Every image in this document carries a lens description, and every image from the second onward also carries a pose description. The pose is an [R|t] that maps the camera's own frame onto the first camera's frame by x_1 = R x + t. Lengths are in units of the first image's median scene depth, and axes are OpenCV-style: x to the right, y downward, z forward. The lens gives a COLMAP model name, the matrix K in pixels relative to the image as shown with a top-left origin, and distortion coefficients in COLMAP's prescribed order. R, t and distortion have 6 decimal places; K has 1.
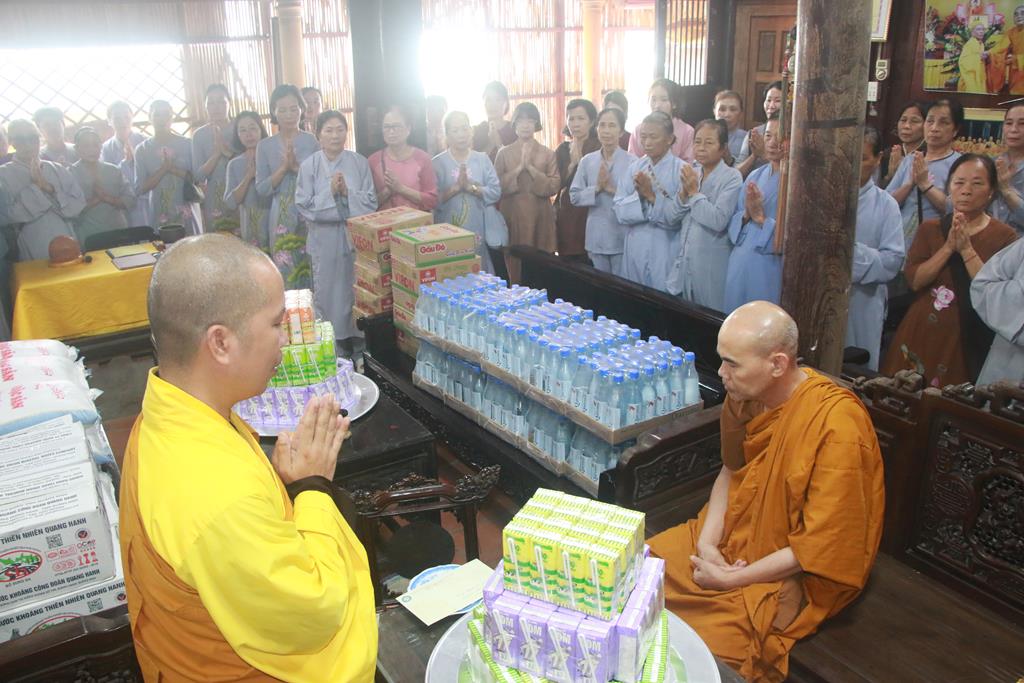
lens RADIAL K [[835.3, 0, 500.9], [0, 835.3, 340.8], [0, 0, 1]] dist [-0.182506, 0.169344]
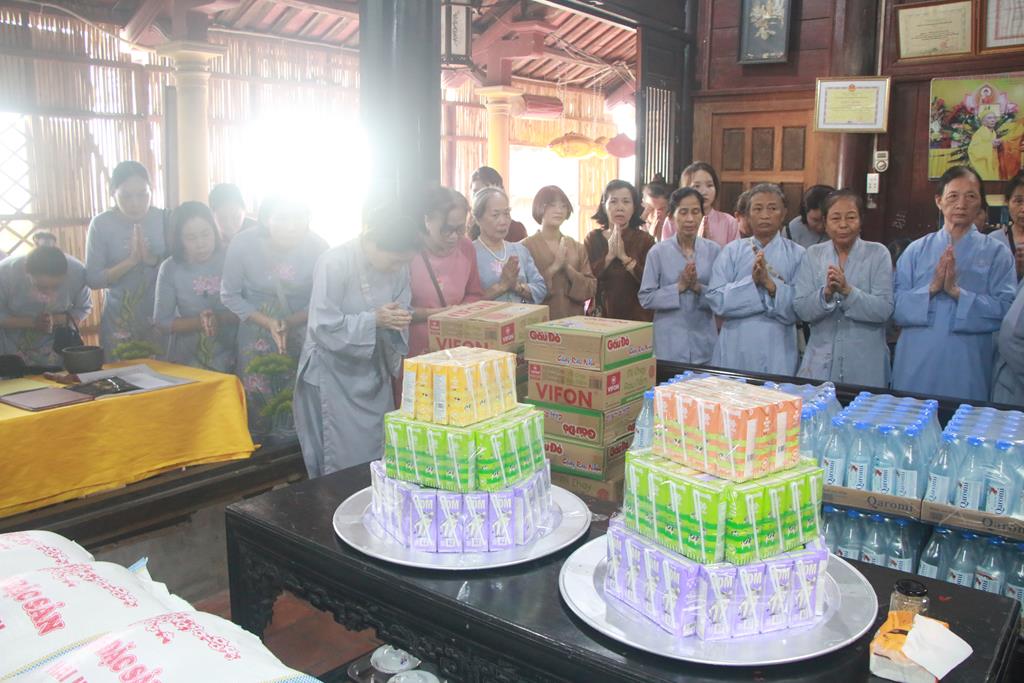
lens RADIAL K [[835.3, 0, 500.9], [0, 835.3, 340.8], [0, 0, 1]] dist [-0.182506, 0.169344]
pose [[0.942222, -0.037149, 0.332923, -0.319560], [0.098614, 0.980553, -0.169678, -0.003549], [-0.320145, 0.192705, 0.927562, 0.303406]]
